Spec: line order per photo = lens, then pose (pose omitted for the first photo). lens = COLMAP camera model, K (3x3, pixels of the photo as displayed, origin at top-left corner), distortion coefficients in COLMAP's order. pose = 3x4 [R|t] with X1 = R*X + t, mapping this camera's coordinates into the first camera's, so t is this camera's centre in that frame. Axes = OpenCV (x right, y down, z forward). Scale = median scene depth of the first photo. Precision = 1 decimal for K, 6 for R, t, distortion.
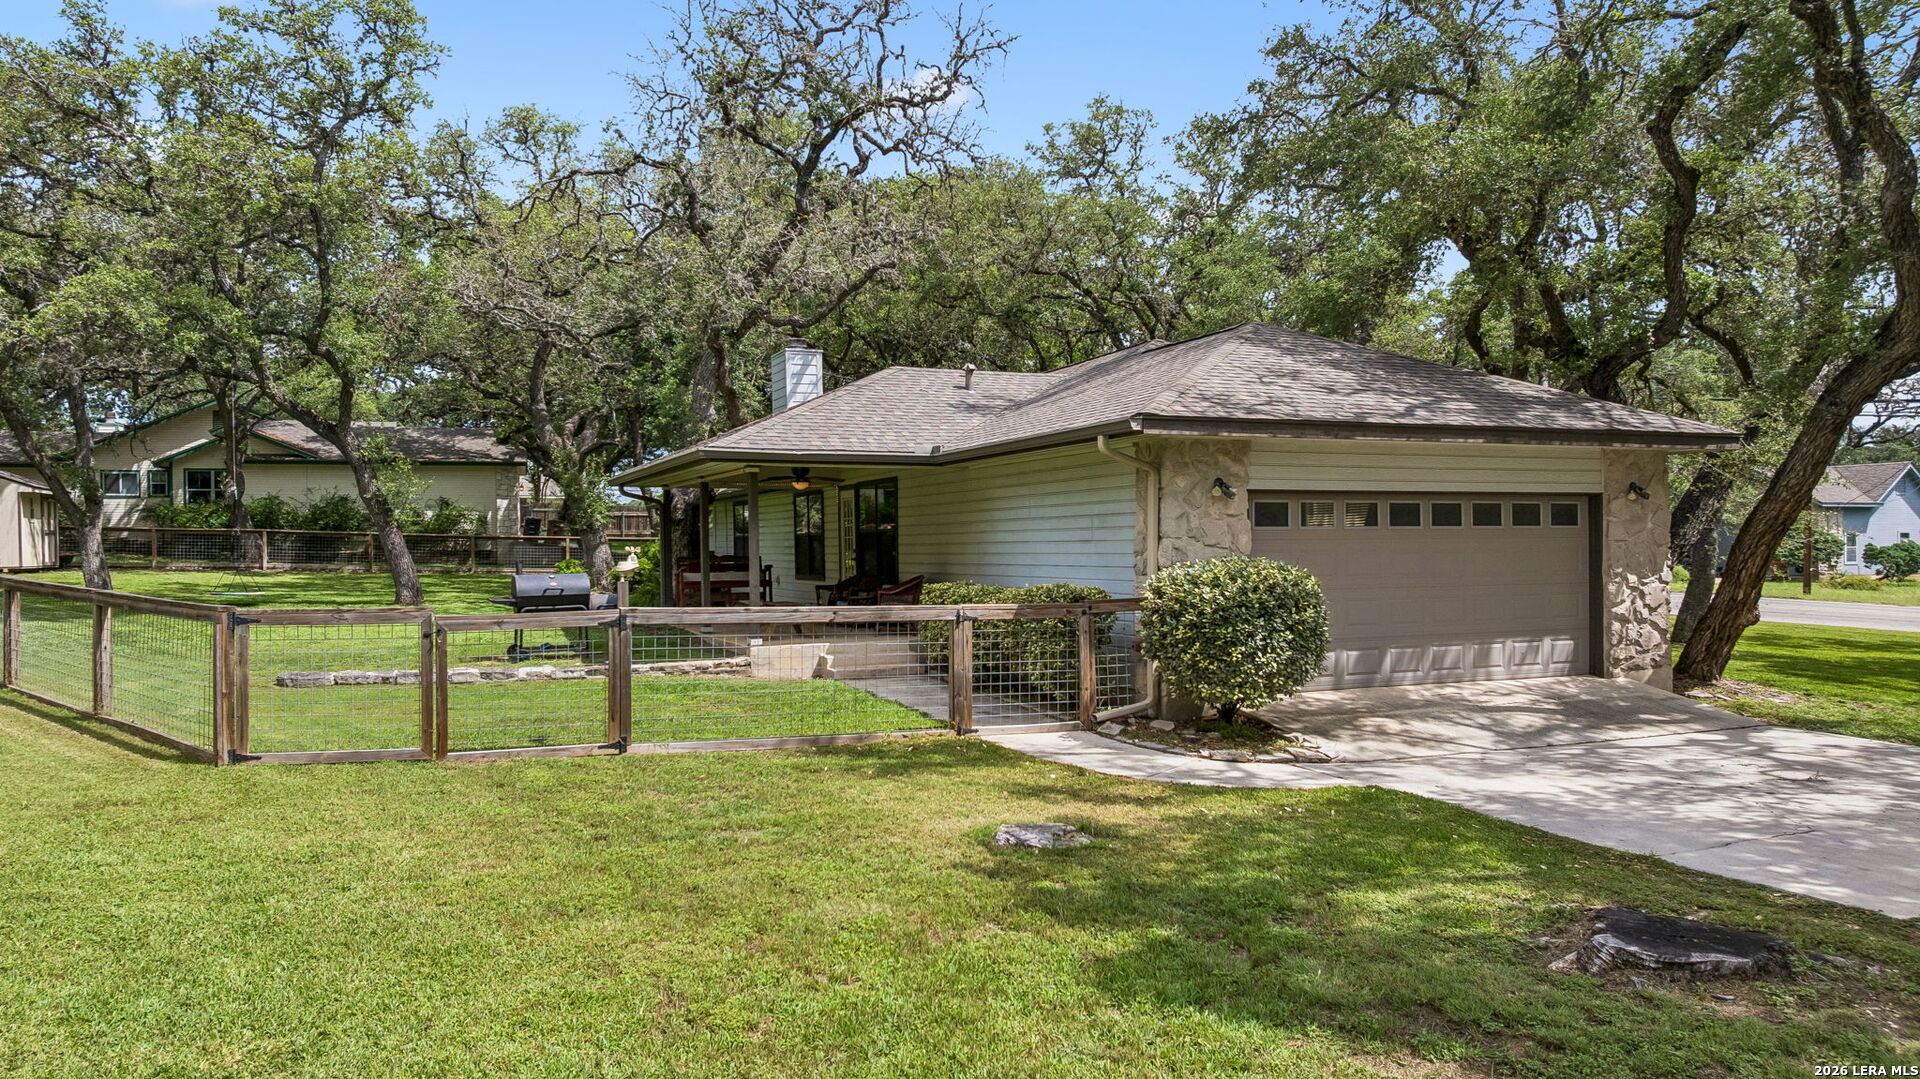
lens RADIAL K [[1365.0, 0, 949.1], [0, 1365.0, 549.0], [0, 0, 1]] dist [-0.000478, 0.002050]
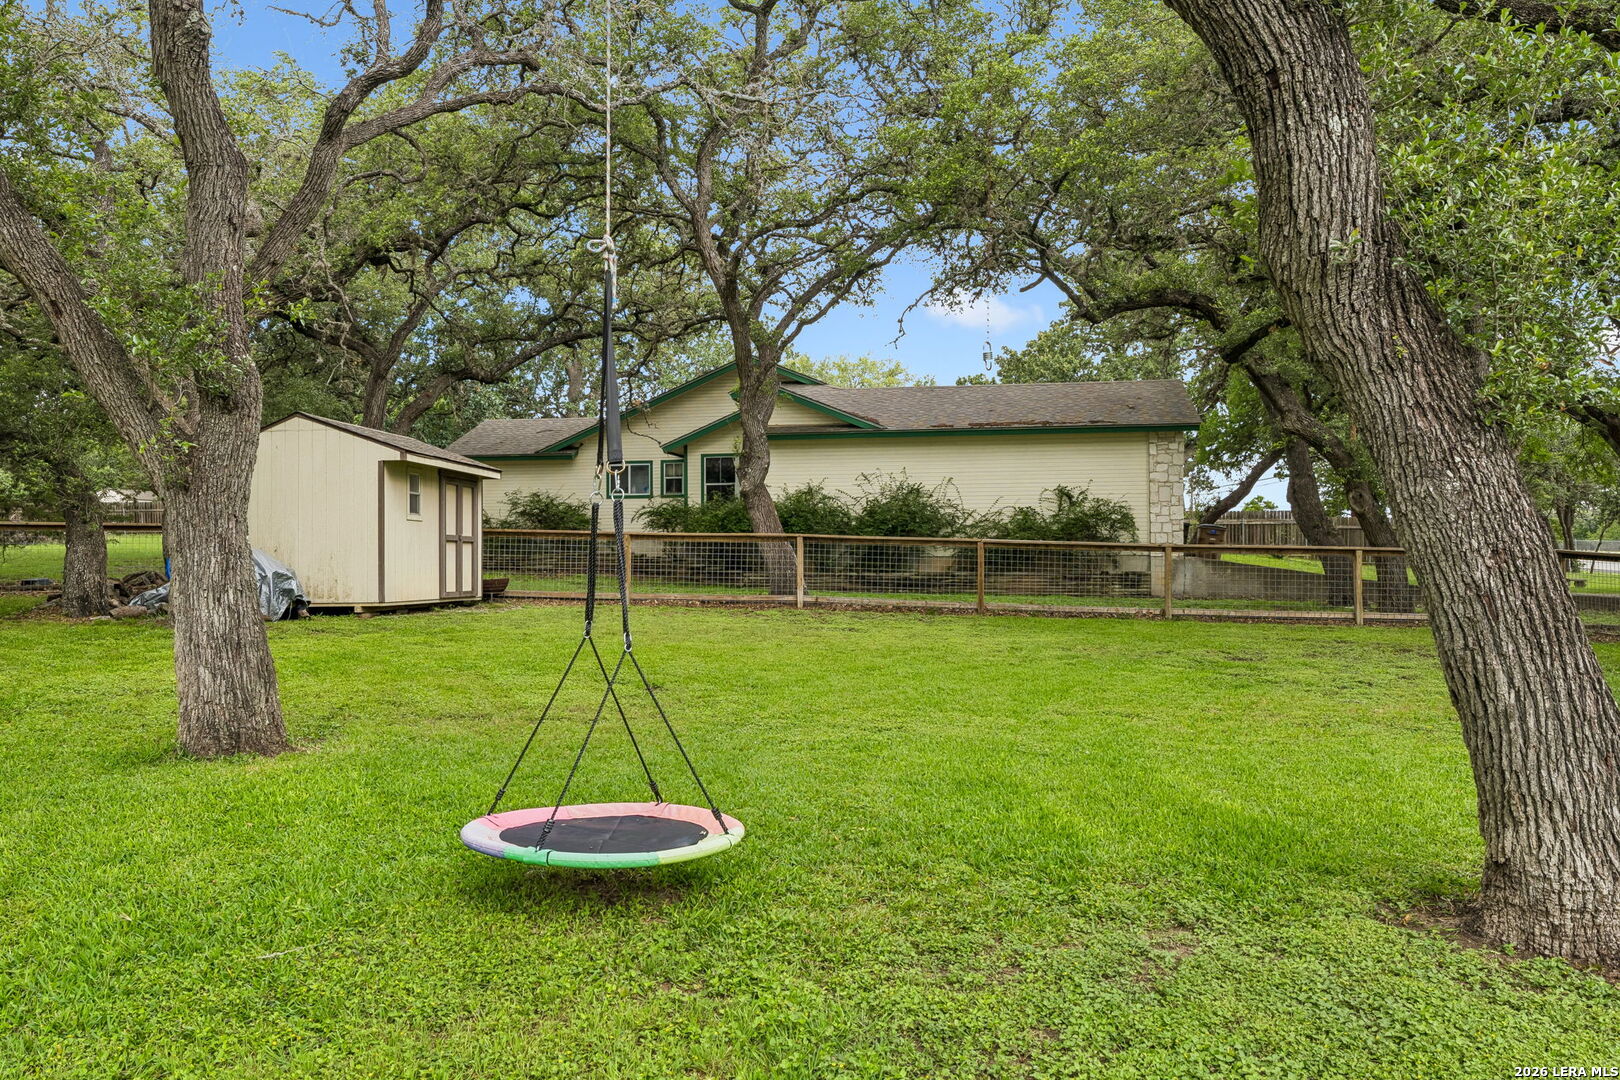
lens RADIAL K [[1291.7, 0, 806.7], [0, 1291.7, 534.9], [0, 0, 1]] dist [0.004688, -0.000065]
pose [[0.893787, -0.008509, -0.448410, -0.332053], [-0.003035, 0.999682, -0.025019, -0.001133], [0.448481, 0.023722, 0.893478, 0.670939]]
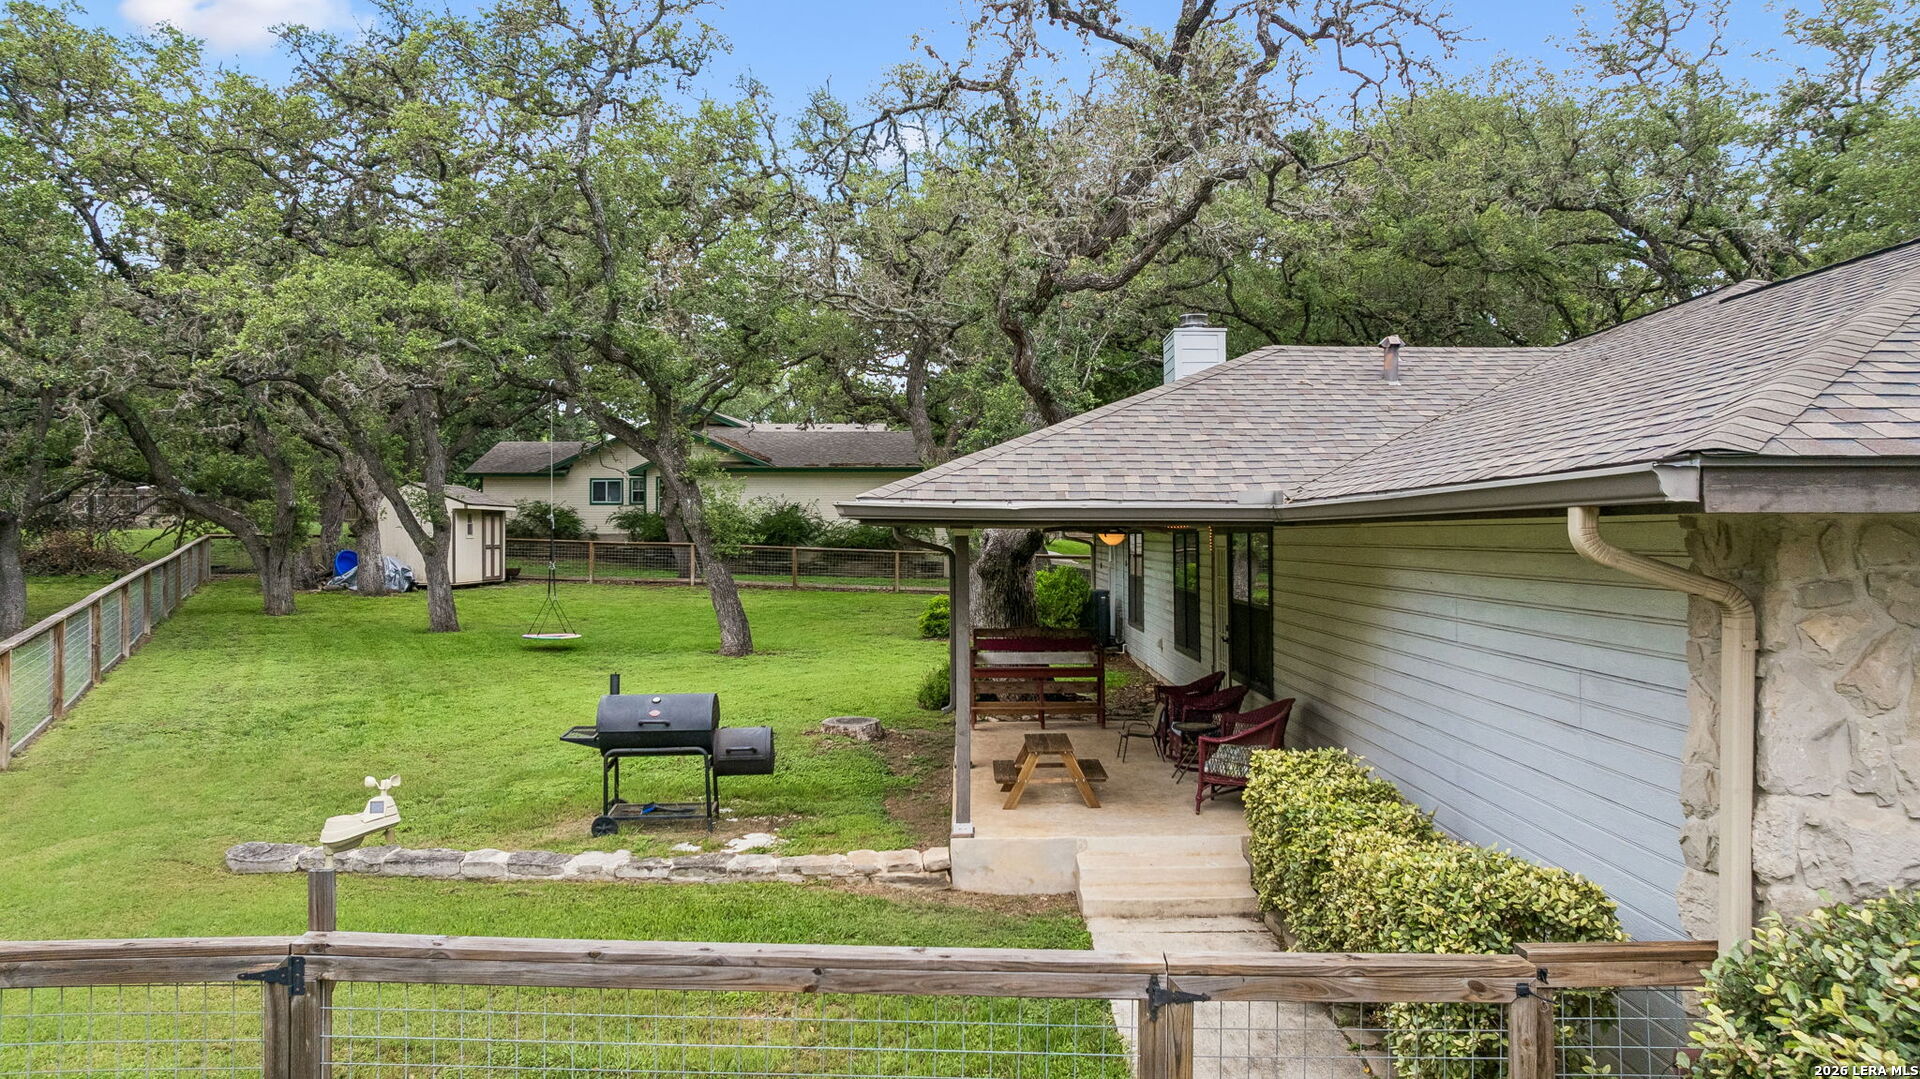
lens RADIAL K [[1365.0, 0, 959.4], [0, 1365.0, 518.5], [0, 0, 1]] dist [-0.000478, 0.002050]
pose [[0.930851, 0.003772, -0.365380, 0.032873], [-0.009047, 0.999878, -0.012726, -0.026633], [0.365287, 0.015152, 0.930772, 0.216307]]
